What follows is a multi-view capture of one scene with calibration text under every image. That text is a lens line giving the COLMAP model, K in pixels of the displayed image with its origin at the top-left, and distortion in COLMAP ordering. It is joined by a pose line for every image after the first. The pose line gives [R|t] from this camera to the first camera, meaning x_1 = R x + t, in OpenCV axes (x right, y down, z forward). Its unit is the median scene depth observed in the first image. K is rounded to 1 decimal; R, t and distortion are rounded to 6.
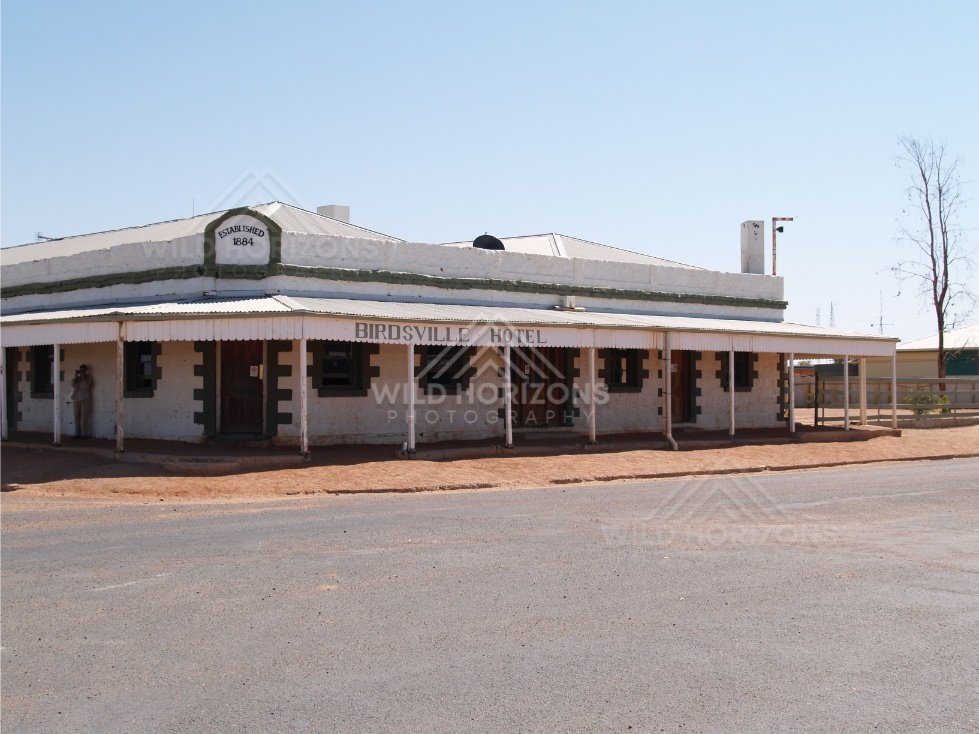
lens RADIAL K [[2097.3, 0, 489.5], [0, 2097.3, 367.0], [0, 0, 1]] dist [-0.188553, 0.213754]
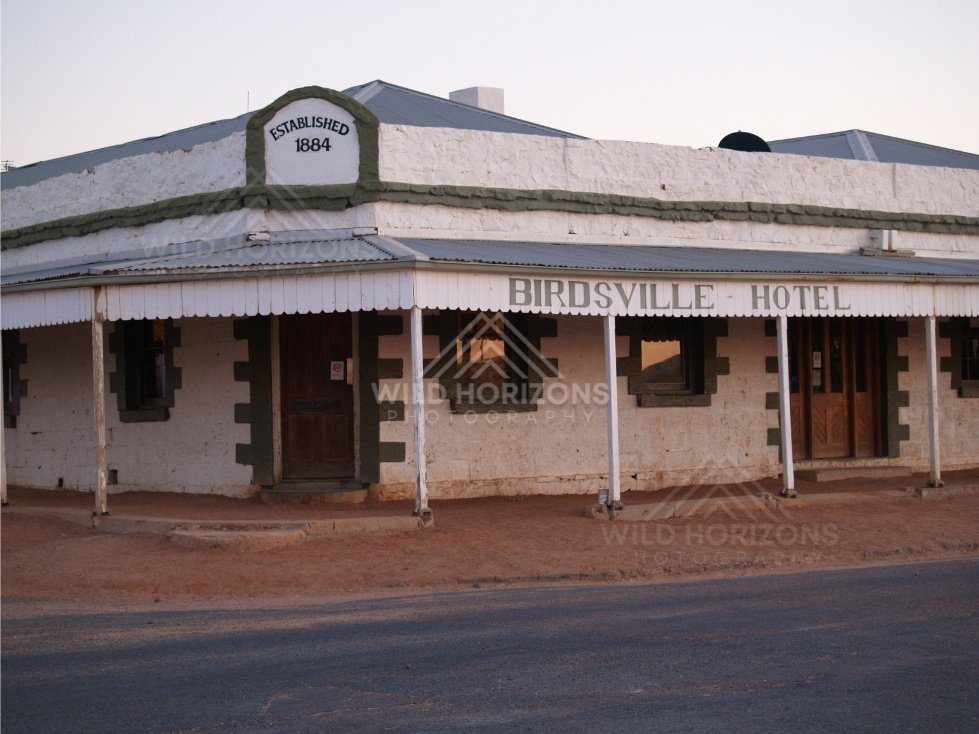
lens RADIAL K [[2097.3, 0, 489.5], [0, 2097.3, 367.0], [0, 0, 1]] dist [-0.188553, 0.213754]
pose [[0.991894, -0.025102, -0.124563, 0.000267], [0.021095, 0.999220, -0.033382, 0.021092], [0.125304, 0.030484, 0.991650, 0.436989]]
